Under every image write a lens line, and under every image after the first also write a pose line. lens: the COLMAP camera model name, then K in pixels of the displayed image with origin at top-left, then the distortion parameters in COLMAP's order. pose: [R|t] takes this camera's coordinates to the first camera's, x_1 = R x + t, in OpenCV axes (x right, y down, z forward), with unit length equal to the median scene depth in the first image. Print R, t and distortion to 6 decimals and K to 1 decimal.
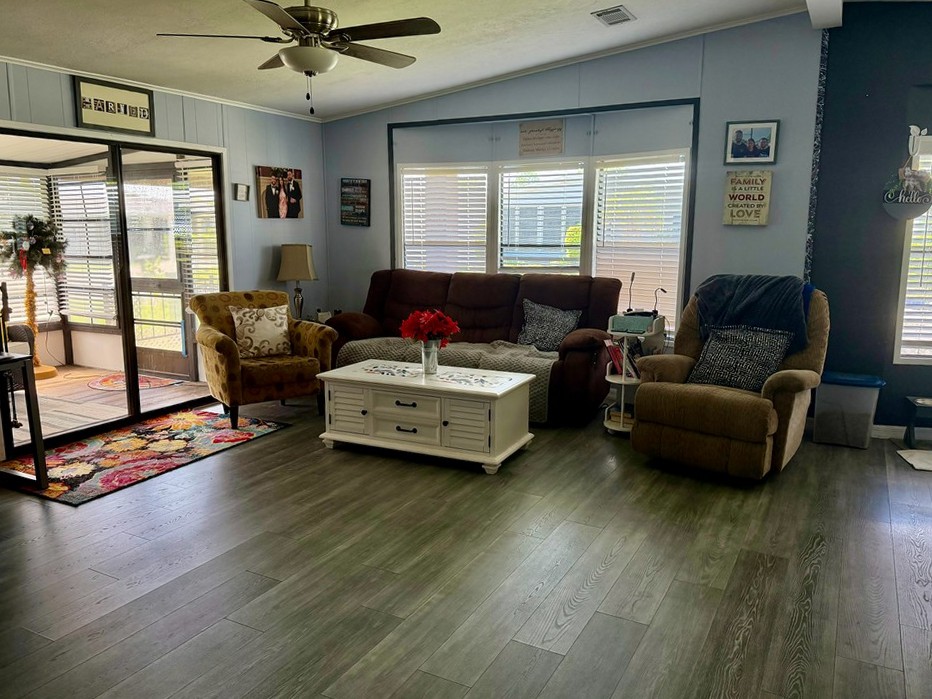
lens RADIAL K [[714.0, 0, 470.1], [0, 714.0, 335.2], [0, 0, 1]] dist [0.115375, -0.178477]
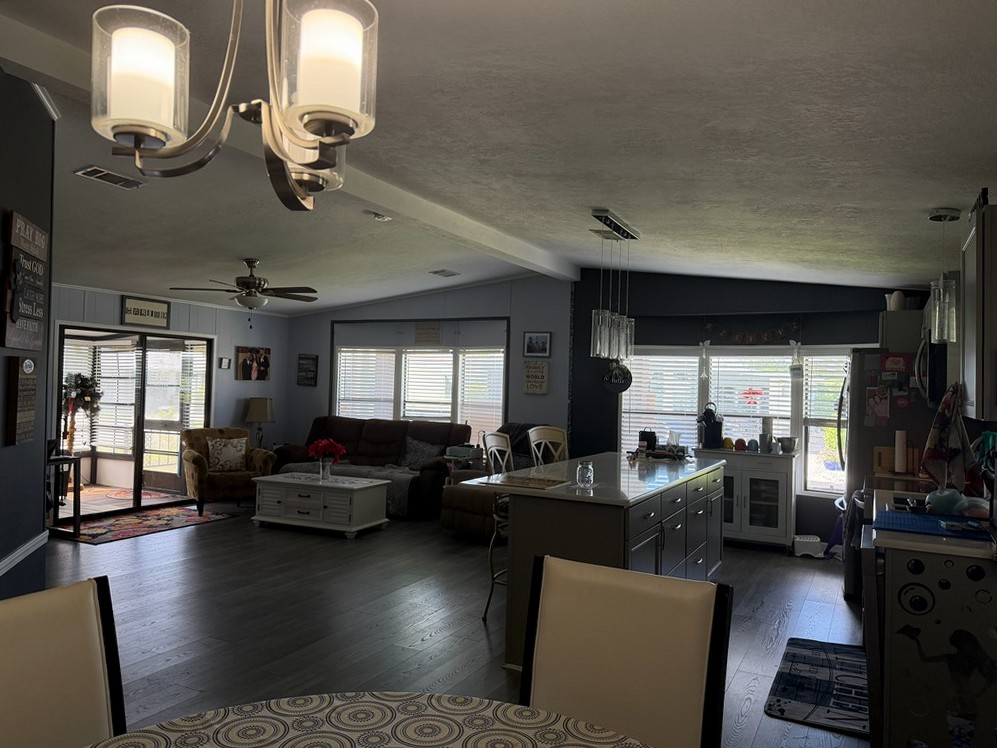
lens RADIAL K [[700.2, 0, 505.1], [0, 700.2, 368.9], [0, 0, 1]] dist [0.134196, -0.222065]
pose [[0.999439, 0.027488, 0.019133, 0.233665], [-0.023740, 0.984425, -0.174195, 0.057805], [-0.023623, 0.173643, 0.984525, -0.462492]]
